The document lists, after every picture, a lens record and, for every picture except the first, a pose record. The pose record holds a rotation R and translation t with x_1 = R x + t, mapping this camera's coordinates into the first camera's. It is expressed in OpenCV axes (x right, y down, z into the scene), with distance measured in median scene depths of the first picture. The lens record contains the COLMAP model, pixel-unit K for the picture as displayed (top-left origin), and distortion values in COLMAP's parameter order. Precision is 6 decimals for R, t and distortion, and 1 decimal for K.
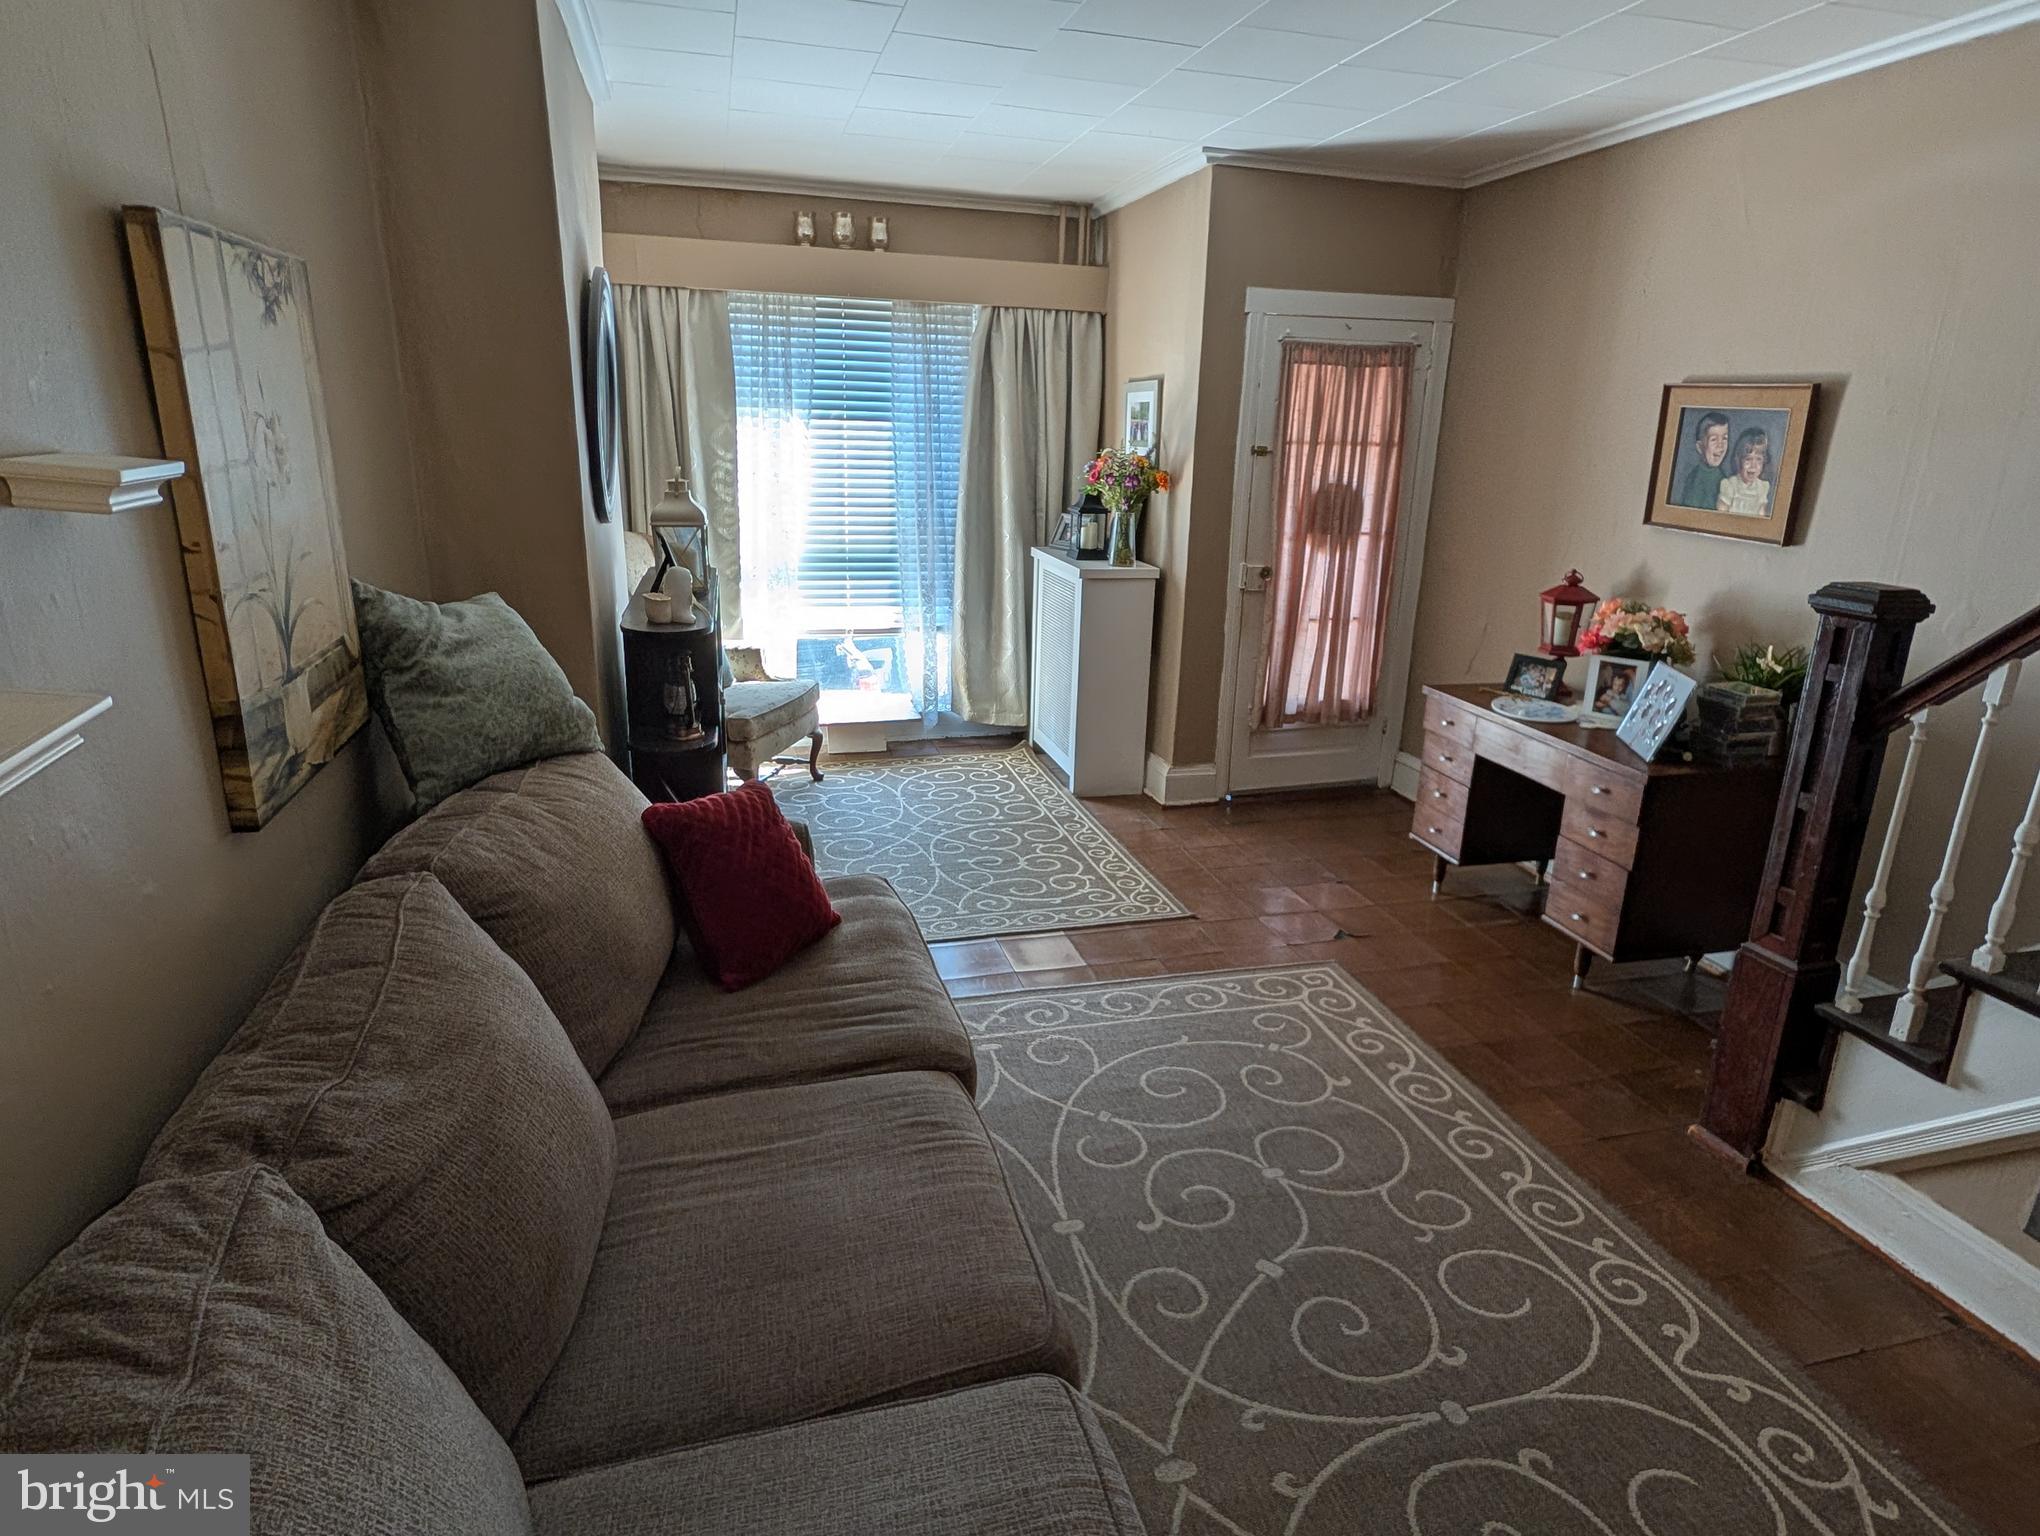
lens RADIAL K [[1151.8, 0, 1047.5], [0, 1151.8, 767.5], [0, 0, 1]] dist [0.000638, 0.000510]
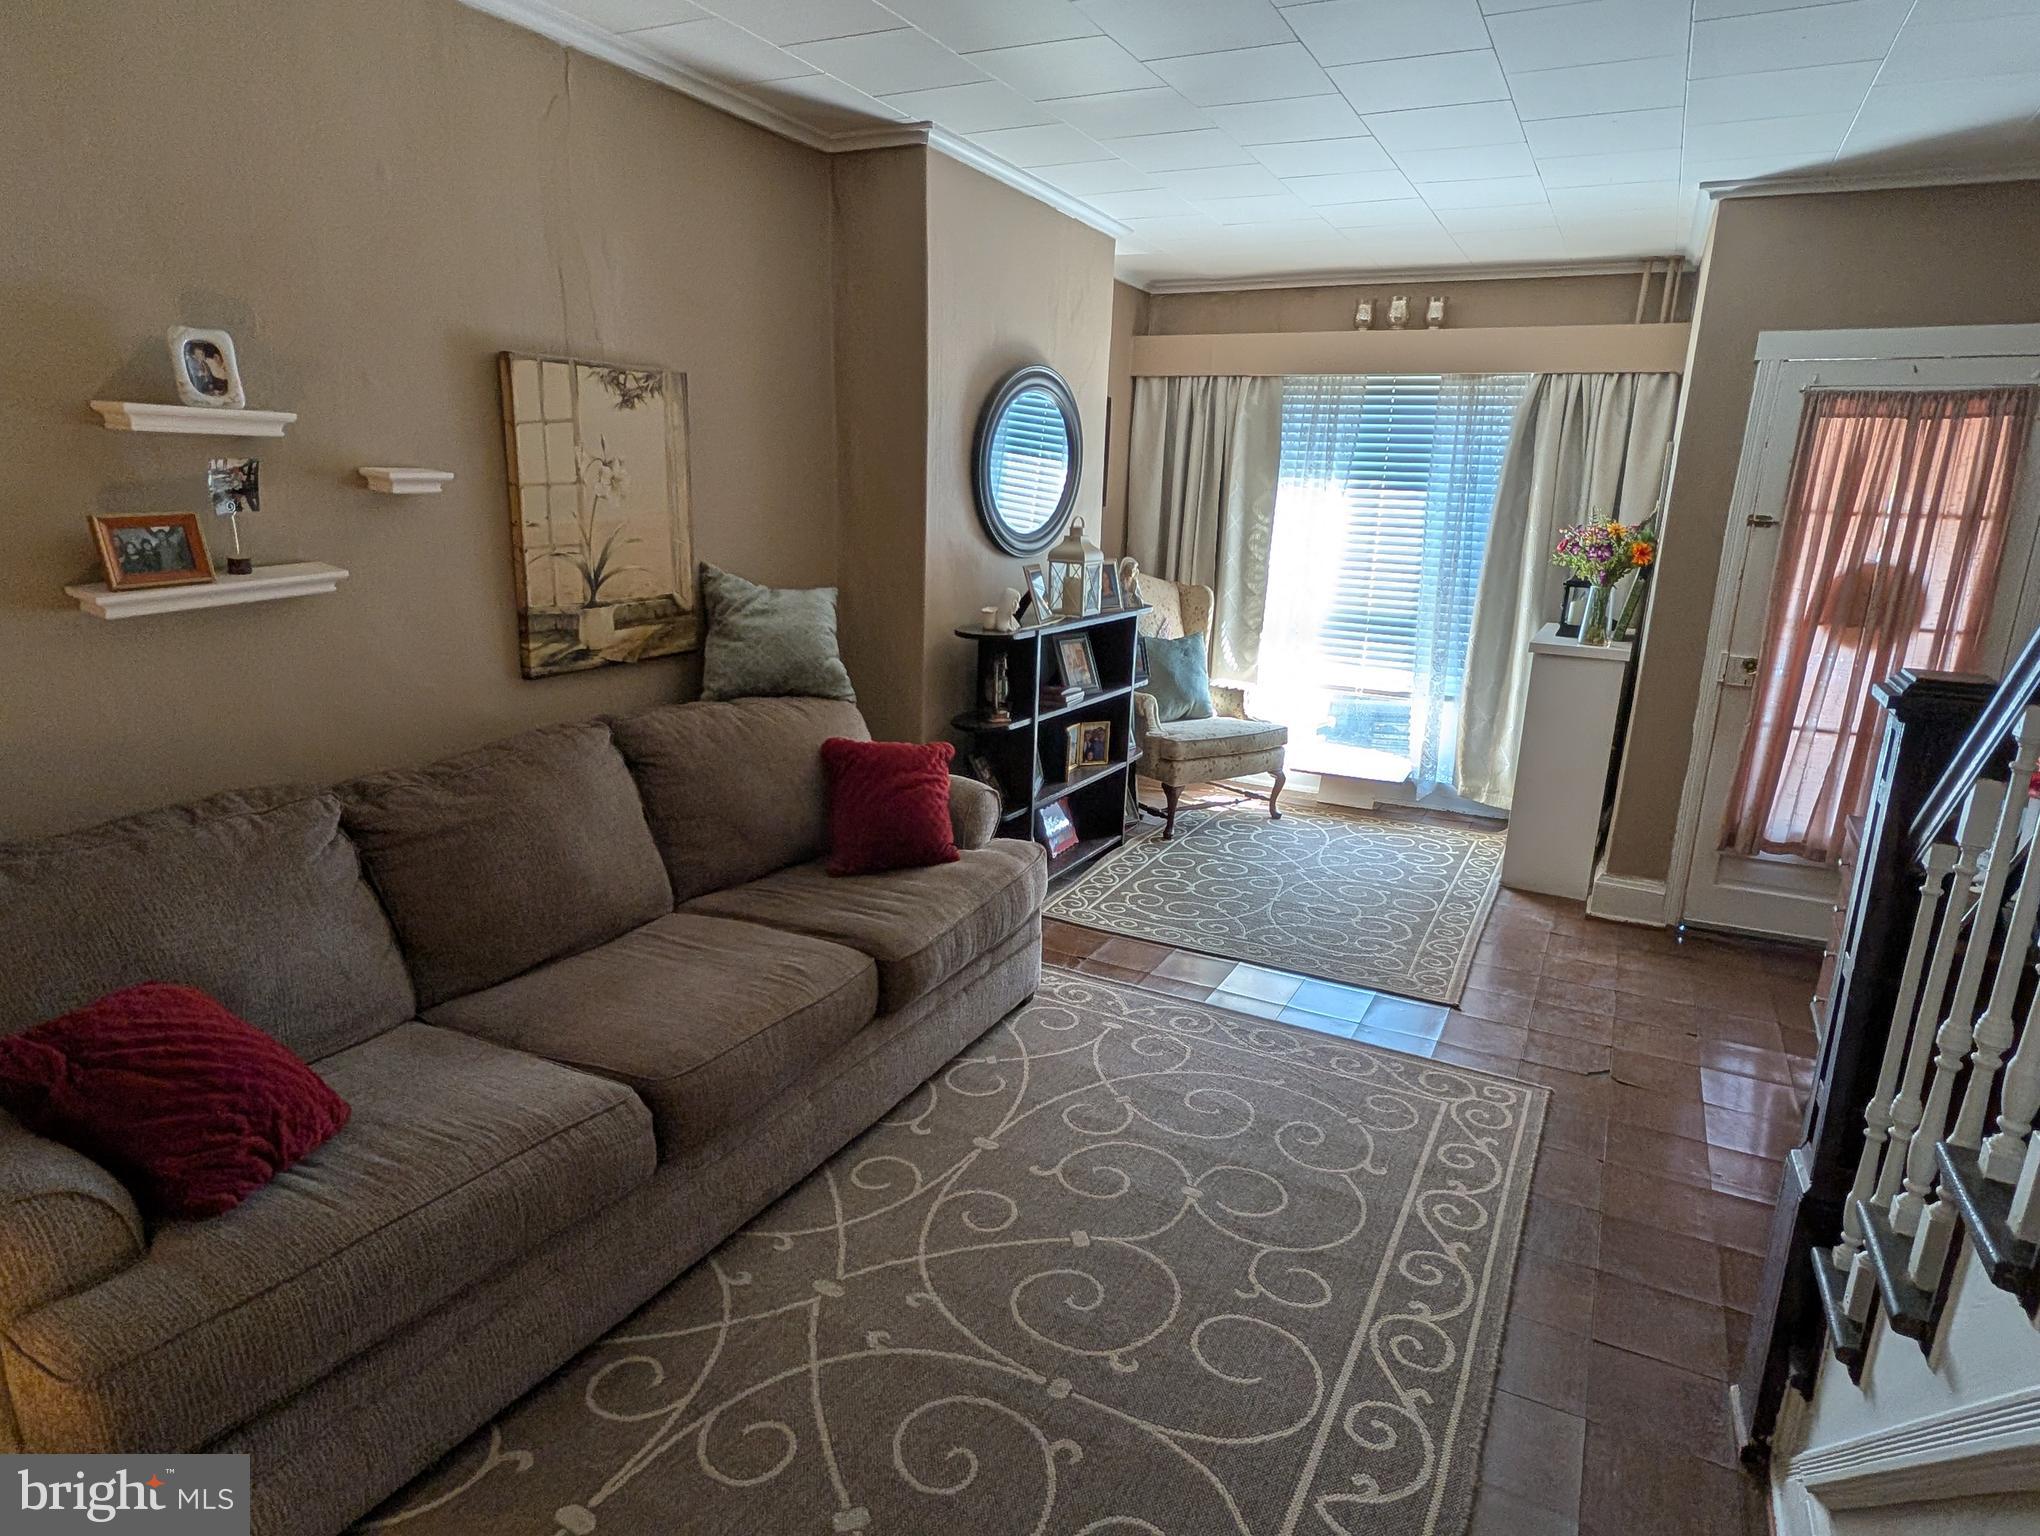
lens RADIAL K [[1151.8, 0, 1047.5], [0, 1151.8, 767.5], [0, 0, 1]] dist [0.000638, 0.000510]
pose [[0.737421, 0.158215, -0.656641, 0.349144], [-0.206358, 0.978468, 0.004014, 0.004404], [0.643138, 0.132543, 0.754192, 0.051364]]
